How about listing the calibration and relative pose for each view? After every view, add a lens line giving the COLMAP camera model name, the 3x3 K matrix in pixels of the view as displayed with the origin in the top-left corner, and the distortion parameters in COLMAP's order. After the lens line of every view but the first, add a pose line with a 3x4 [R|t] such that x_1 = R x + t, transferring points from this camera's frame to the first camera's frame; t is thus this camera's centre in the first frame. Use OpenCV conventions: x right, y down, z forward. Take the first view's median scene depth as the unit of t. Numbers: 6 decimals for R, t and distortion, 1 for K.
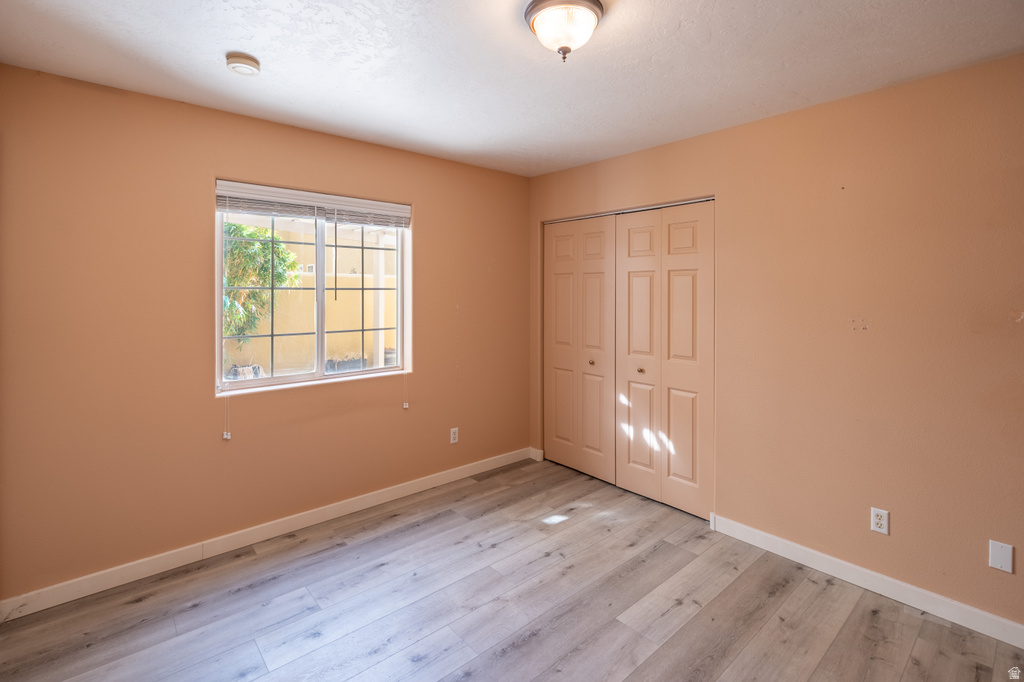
lens RADIAL K [[455.4, 0, 484.3], [0, 455.4, 290.8], [0, 0, 1]] dist [-0.001139, -0.000003]
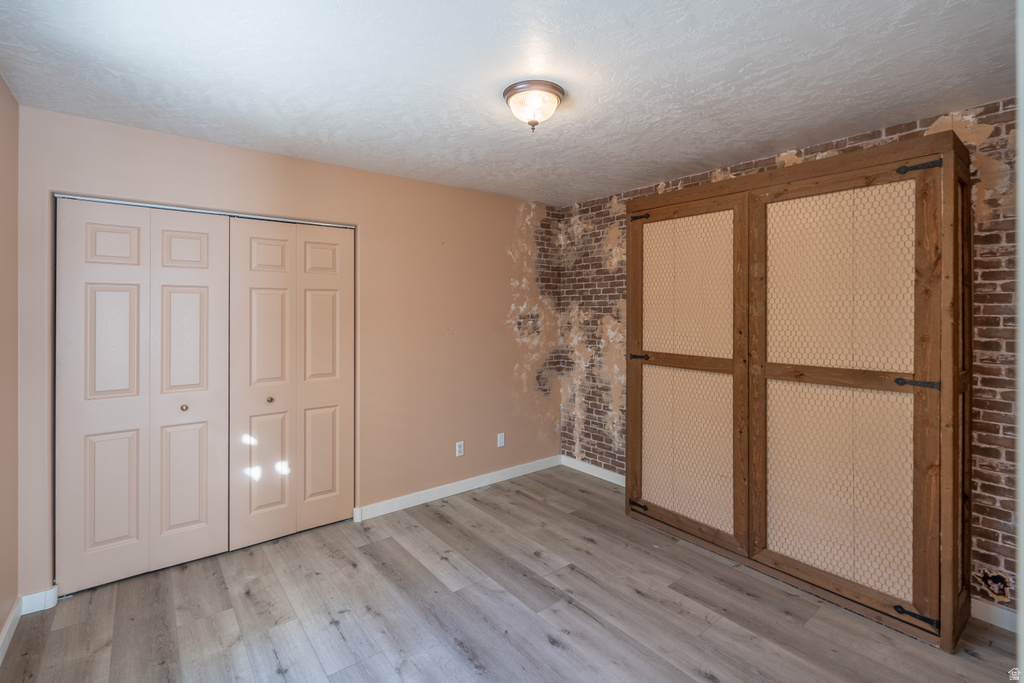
lens RADIAL K [[455.4, 0, 525.1], [0, 455.4, 310.2], [0, 0, 1]] dist [-0.001139, -0.000003]
pose [[0.049775, -0.001041, 0.998760, -0.682751], [0.004050, 0.999991, 0.000840, 0.001285], [-0.998752, 0.004003, 0.049779, 0.601730]]
